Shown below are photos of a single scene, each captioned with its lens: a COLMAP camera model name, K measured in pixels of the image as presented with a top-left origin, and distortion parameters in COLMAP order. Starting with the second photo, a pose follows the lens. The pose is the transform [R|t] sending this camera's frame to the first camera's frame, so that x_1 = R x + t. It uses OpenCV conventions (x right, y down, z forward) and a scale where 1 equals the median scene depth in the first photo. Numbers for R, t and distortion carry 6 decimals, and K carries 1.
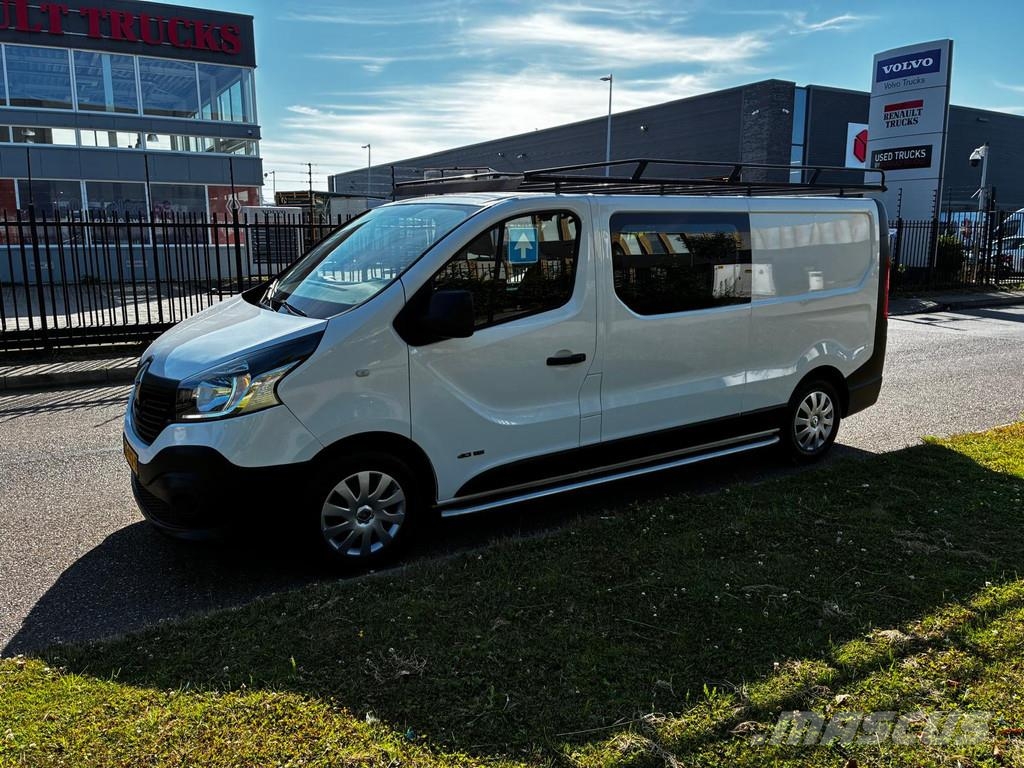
lens RADIAL K [[768.6, 0, 513.5], [0, 768.6, 384.8], [0, 0, 1]] dist [0.062481, -0.080601]
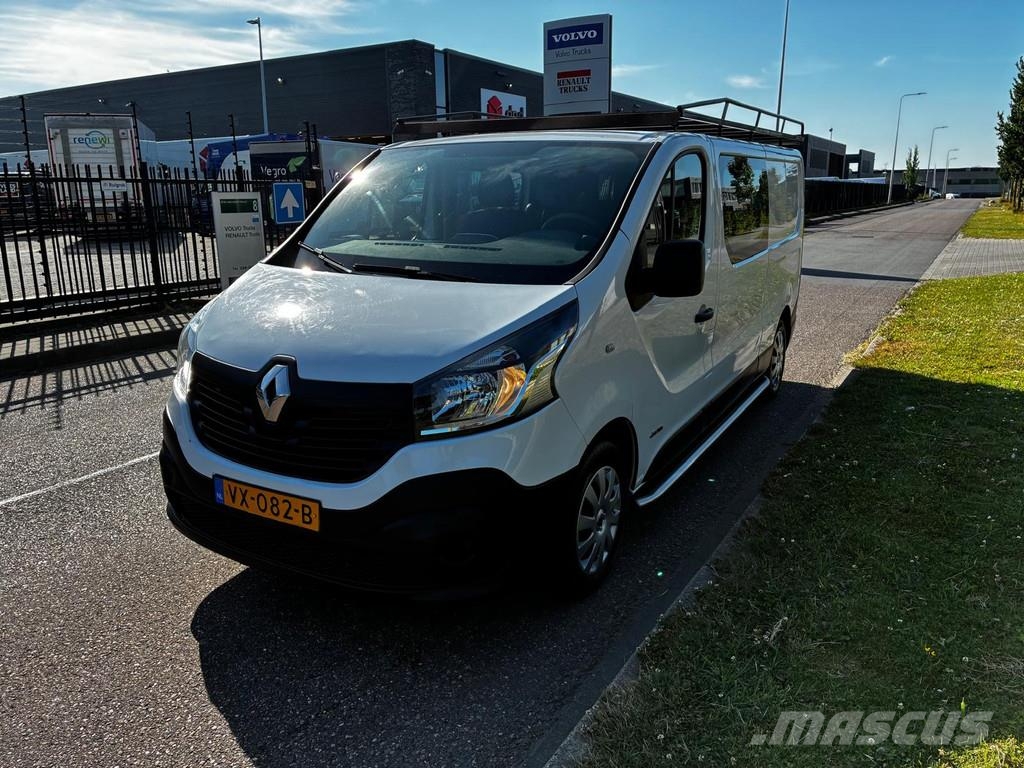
lens RADIAL K [[768.6, 0, 516.7], [0, 768.6, 384.1], [0, 0, 1]] dist [0.062481, -0.080601]
pose [[0.882577, -0.117411, 0.455273, -0.489554], [0.096223, 0.992928, 0.069533, -0.032384], [-0.460217, -0.017561, 0.887633, 0.246153]]
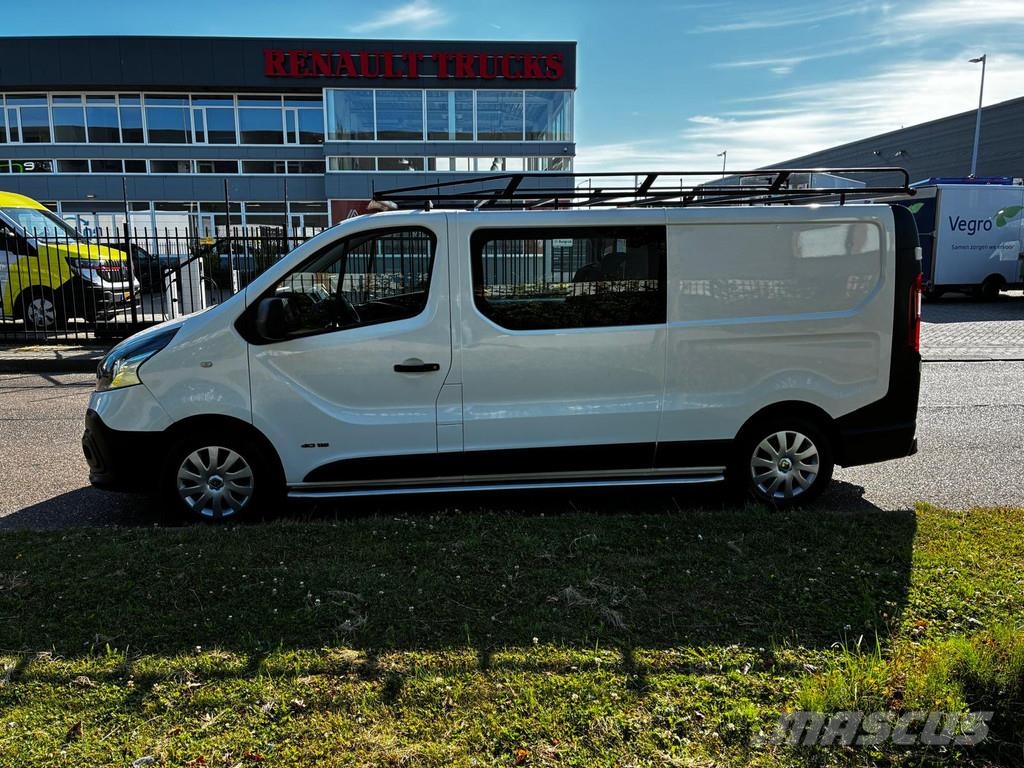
lens RADIAL K [[768.6, 0, 507.1], [0, 768.6, 382.4], [0, 0, 1]] dist [0.062481, -0.080601]
pose [[0.882459, 0.079794, -0.463573, 0.586295], [-0.086041, 0.996262, 0.007698, -0.027766], [0.462454, 0.033093, 0.886025, 0.108446]]
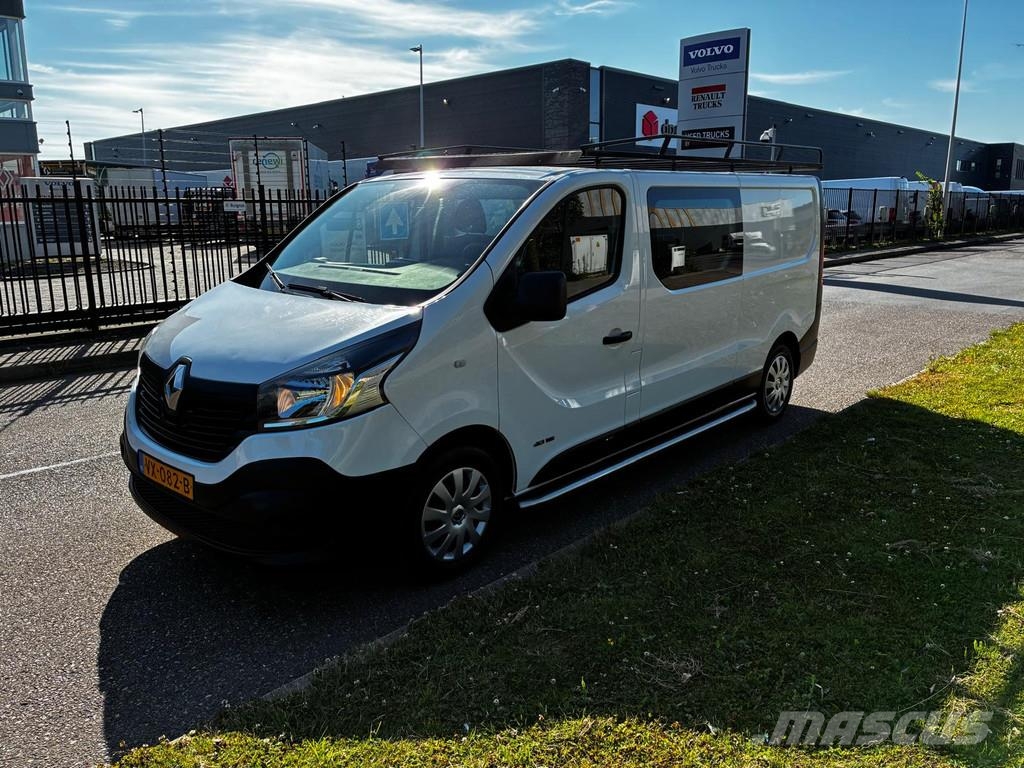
lens RADIAL K [[768.6, 0, 517.6], [0, 768.6, 382.7], [0, 0, 1]] dist [0.062481, -0.080601]
pose [[0.962477, -0.063170, 0.263909, -0.279519], [0.055385, 0.997785, 0.036842, -0.016533], [-0.265652, -0.020843, 0.963844, 0.070024]]
